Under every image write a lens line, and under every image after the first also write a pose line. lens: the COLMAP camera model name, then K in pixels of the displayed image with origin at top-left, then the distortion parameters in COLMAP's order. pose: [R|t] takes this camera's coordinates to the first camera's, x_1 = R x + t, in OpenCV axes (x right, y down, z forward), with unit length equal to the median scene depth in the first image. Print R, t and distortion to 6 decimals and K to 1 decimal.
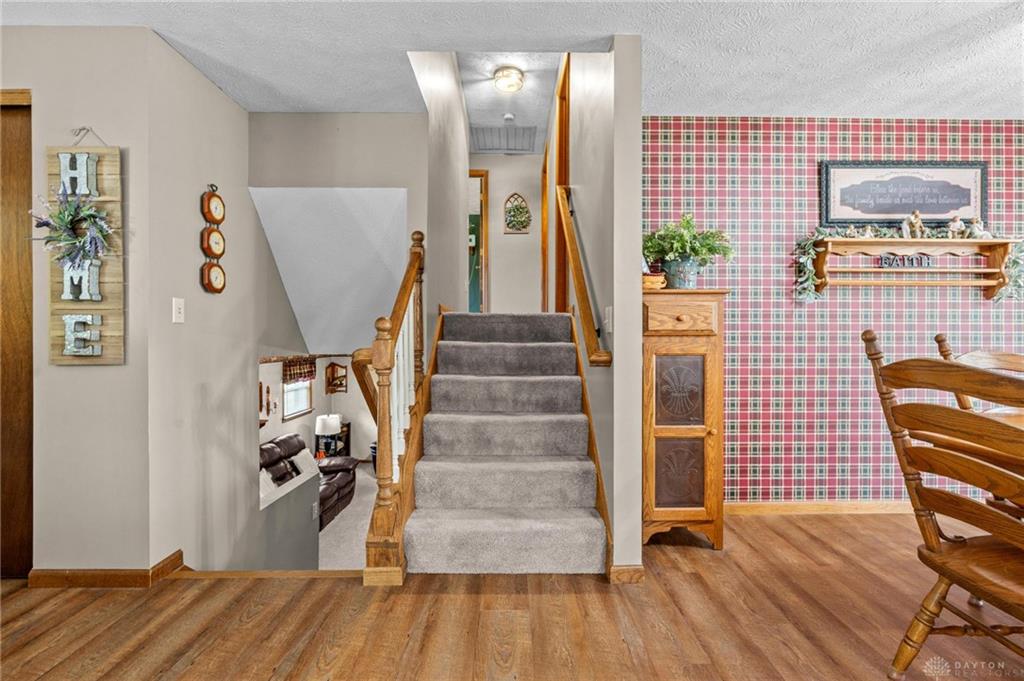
lens RADIAL K [[466.1, 0, 512.1], [0, 466.1, 339.3], [0, 0, 1]] dist [-0.011574, 0.003813]
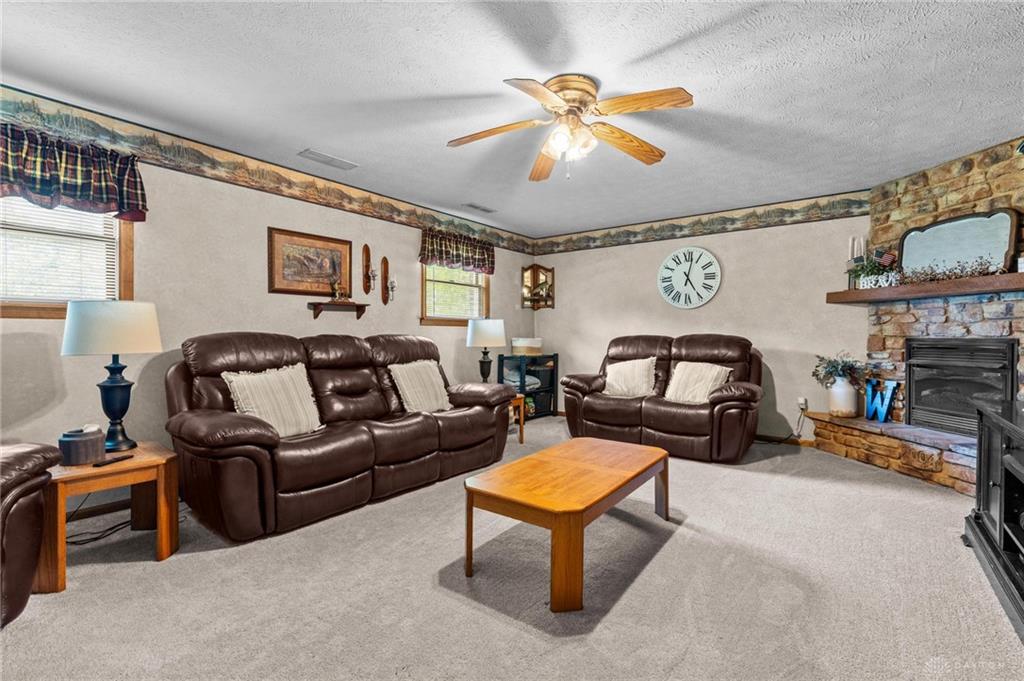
lens RADIAL K [[466.1, 0, 508.7], [0, 466.1, 332.6], [0, 0, 1]] dist [-0.011574, 0.003813]
pose [[0.789865, 0.002692, -0.613275, -0.004707], [-0.003968, 0.999992, -0.000721, 0.538941], [0.613268, 0.003003, 0.789869, 1.585480]]
